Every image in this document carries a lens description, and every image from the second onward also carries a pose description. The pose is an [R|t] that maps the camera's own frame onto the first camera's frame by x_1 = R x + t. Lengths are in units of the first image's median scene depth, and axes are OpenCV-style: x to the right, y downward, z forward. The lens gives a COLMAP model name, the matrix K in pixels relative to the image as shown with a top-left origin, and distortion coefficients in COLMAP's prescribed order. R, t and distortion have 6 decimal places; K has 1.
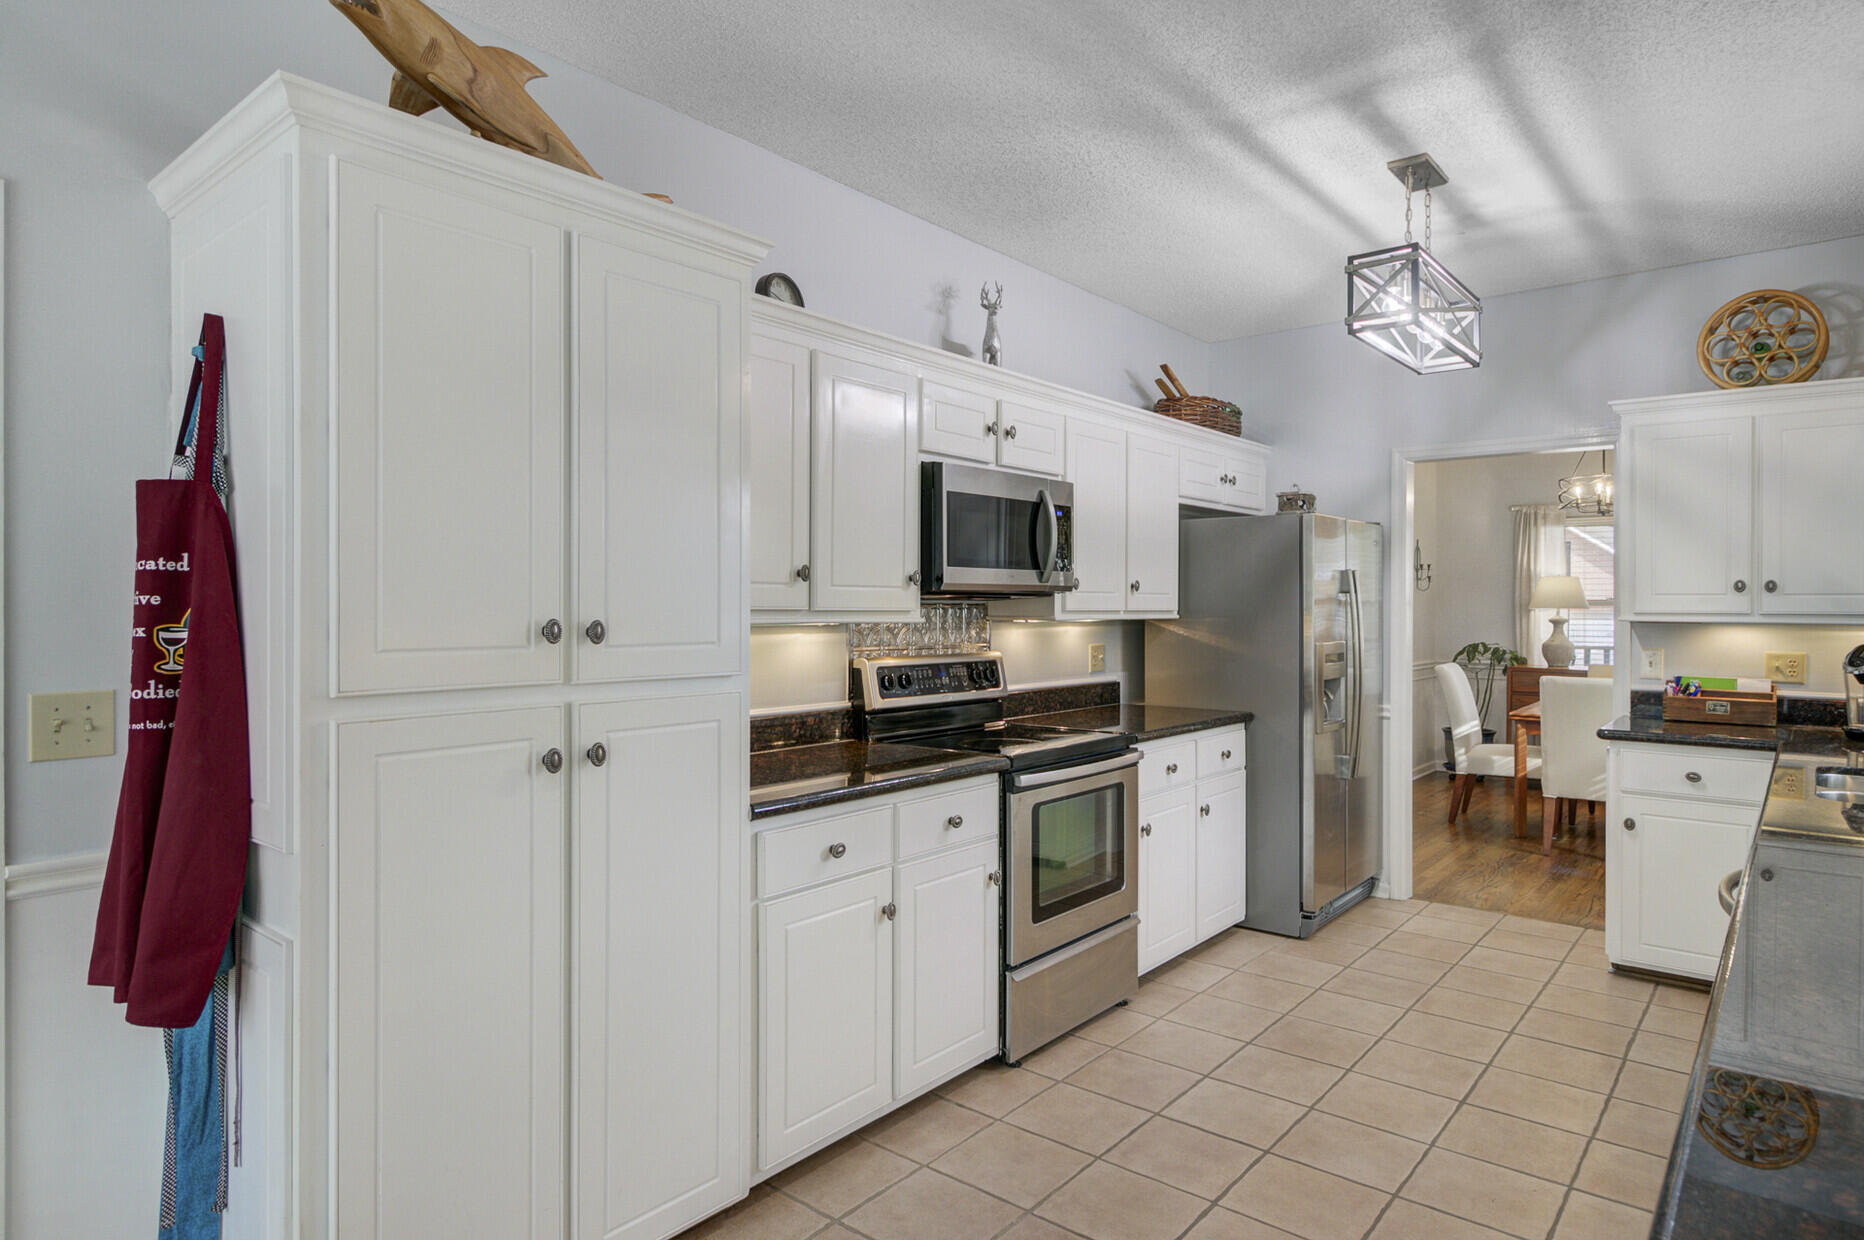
lens RADIAL K [[1065.8, 0, 929.9], [0, 1065.8, 609.3], [0, 0, 1]] dist [-0.003331, -0.000921]
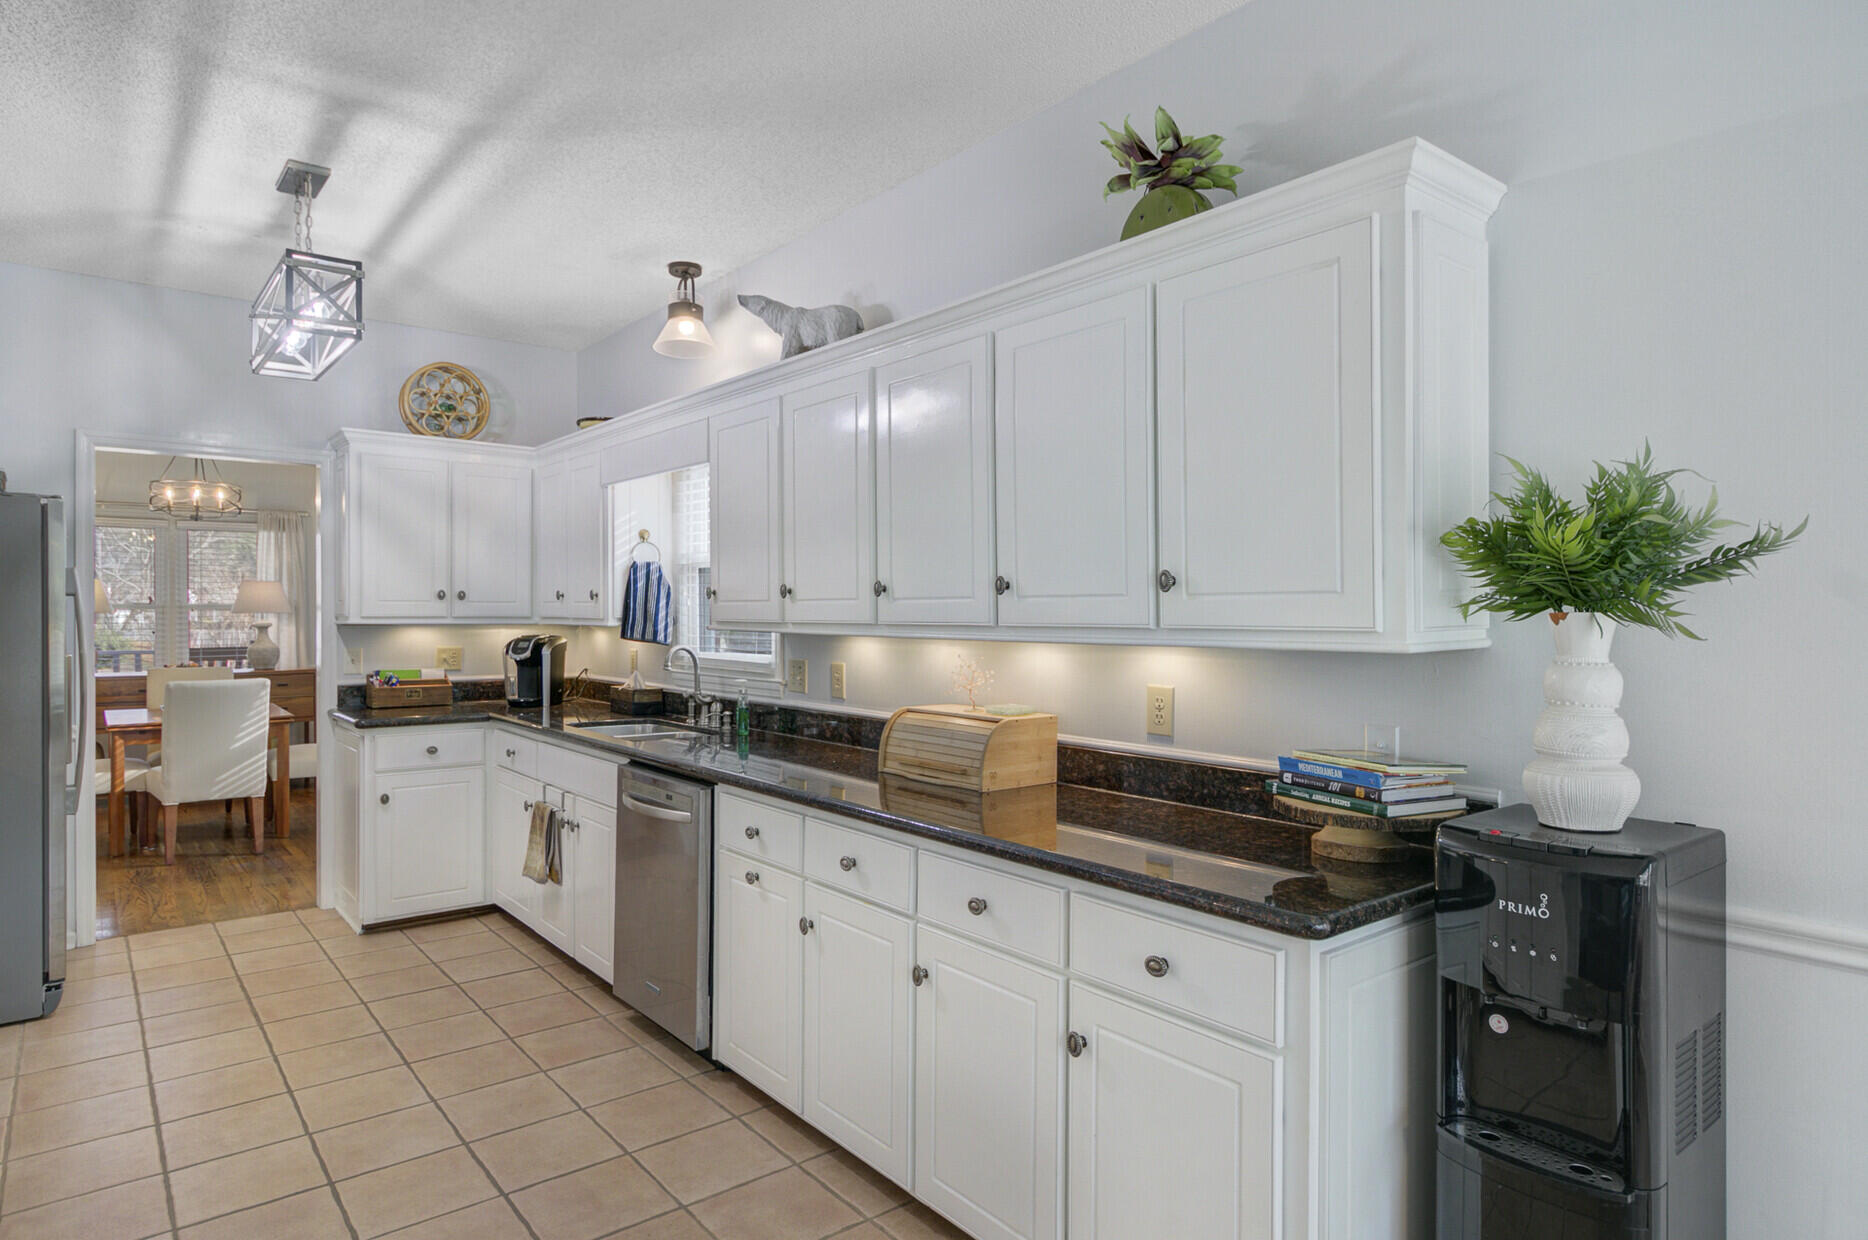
lens RADIAL K [[1038.9, 0, 932.4], [0, 1038.9, 617.2], [0, 0, 1]] dist [-0.024261, 0.002686]
pose [[0.181944, -0.007496, 0.983280, -0.326175], [0.003126, 0.999970, 0.007045, -0.002176], [-0.983304, 0.001792, 0.181962, 0.203152]]
